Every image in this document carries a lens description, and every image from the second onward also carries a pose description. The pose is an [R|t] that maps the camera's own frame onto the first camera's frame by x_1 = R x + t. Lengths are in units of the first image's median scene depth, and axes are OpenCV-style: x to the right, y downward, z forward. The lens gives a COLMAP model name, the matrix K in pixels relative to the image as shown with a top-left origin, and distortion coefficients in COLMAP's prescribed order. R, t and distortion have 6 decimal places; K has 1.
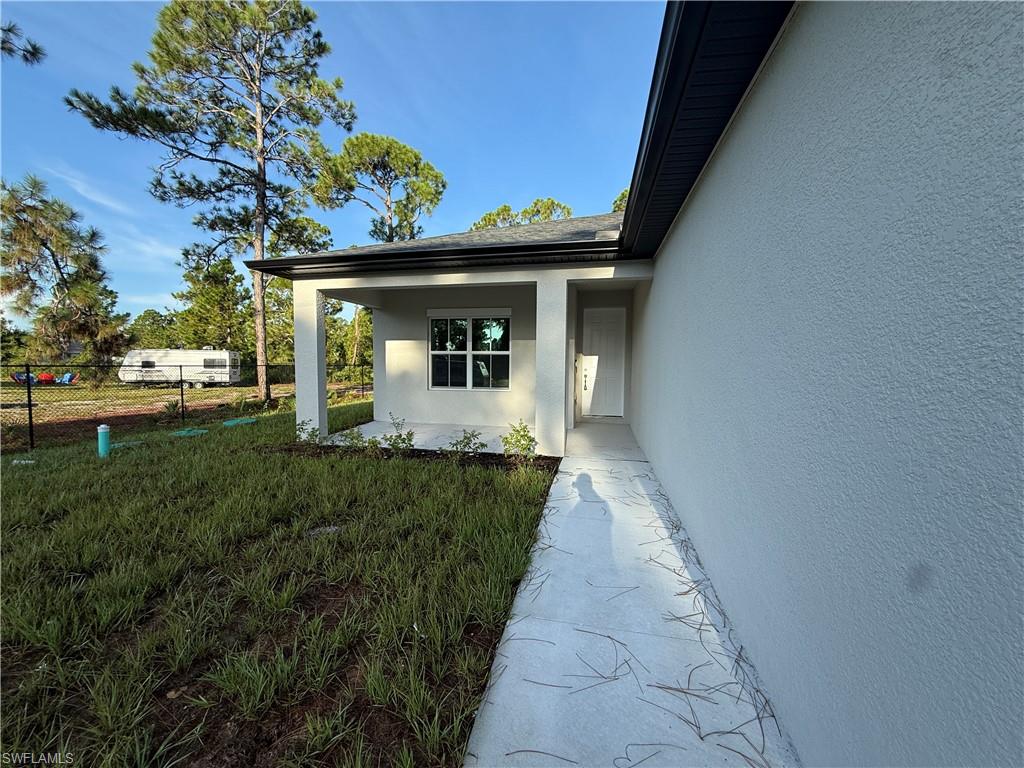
lens RADIAL K [[406.6, 0, 509.9], [0, 406.6, 384.2], [0, 0, 1]] dist [0.000763, 0.000042]
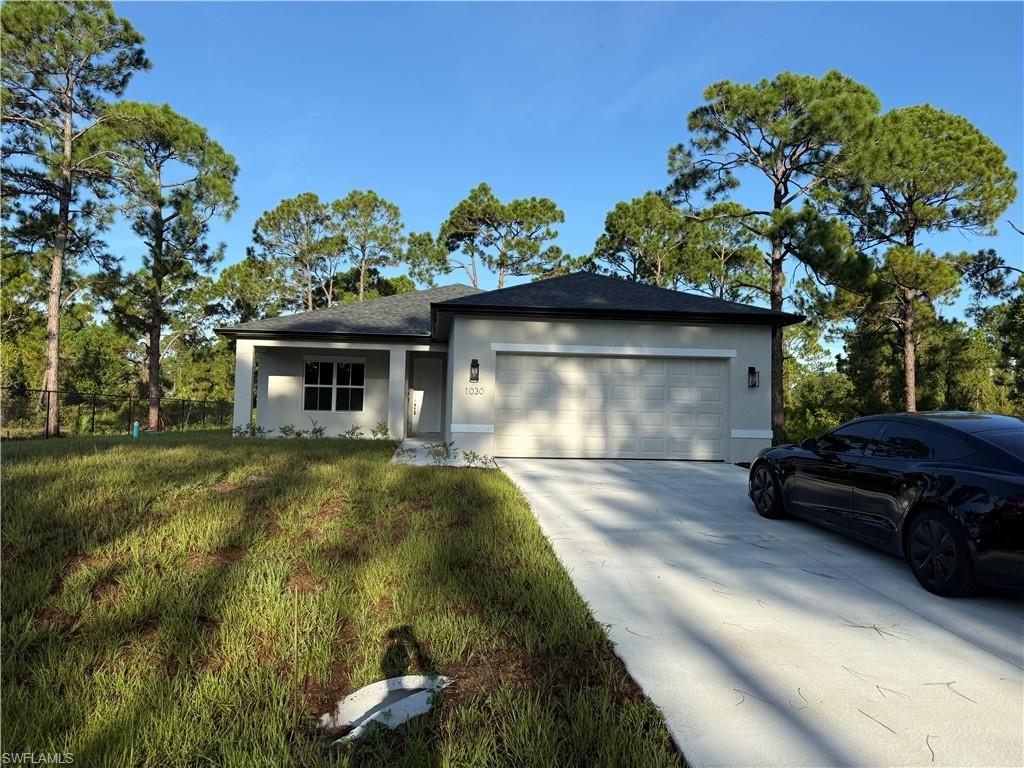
lens RADIAL K [[714.0, 0, 511.8], [0, 714.0, 390.9], [0, 0, 1]] dist [0.063494, -0.080545]
pose [[0.950060, 0.023937, 0.311146, -0.283882], [0.001601, 0.996667, -0.081563, 0.142986], [-0.312062, 0.077988, 0.946855, -1.547919]]
